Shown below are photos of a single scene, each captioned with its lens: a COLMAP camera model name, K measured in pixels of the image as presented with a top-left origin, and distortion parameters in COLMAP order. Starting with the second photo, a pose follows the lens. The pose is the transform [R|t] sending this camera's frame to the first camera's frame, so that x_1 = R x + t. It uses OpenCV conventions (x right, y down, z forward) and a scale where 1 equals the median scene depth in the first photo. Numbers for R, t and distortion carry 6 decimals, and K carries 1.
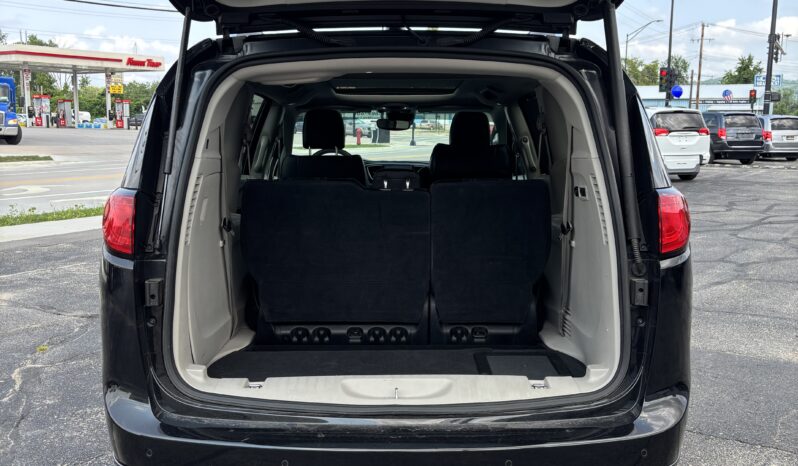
lens RADIAL K [[842.3, 0, 395.4], [0, 842.3, 236.1], [0, 0, 1]] dist [0.065448, 0.012001]
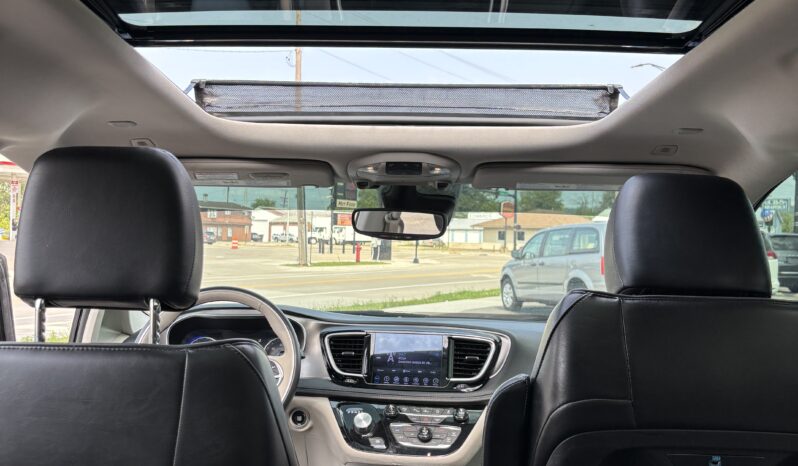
lens RADIAL K [[842.3, 0, 395.4], [0, 842.3, 236.1], [0, 0, 1]] dist [0.065448, 0.012001]
pose [[0.999890, 0.014639, -0.002171, -0.000285], [-0.014799, 0.990356, -0.137753, -0.010841], [0.000134, 0.137770, 0.990464, 0.088337]]
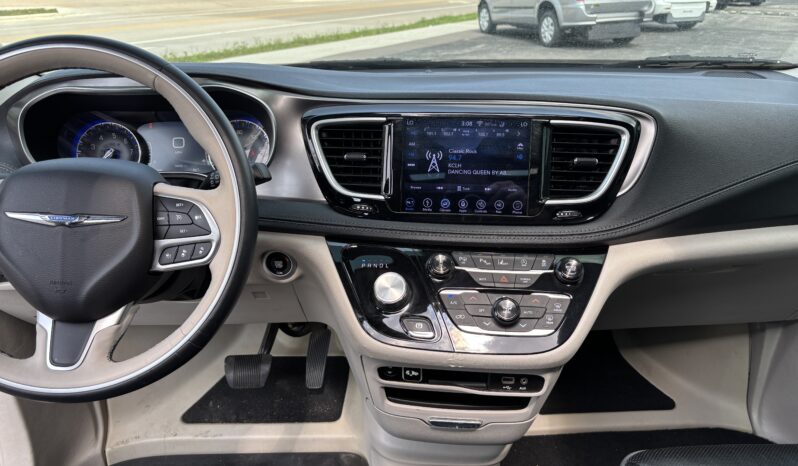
lens RADIAL K [[613.4, 0, 415.0], [0, 613.4, 232.5], [0, 0, 1]] dist [0.037220, -0.007834]
pose [[0.998792, -0.026346, 0.041473, -0.001497], [0.014604, 0.965121, 0.261398, -0.012760], [-0.046914, -0.260477, 0.964340, 0.109551]]
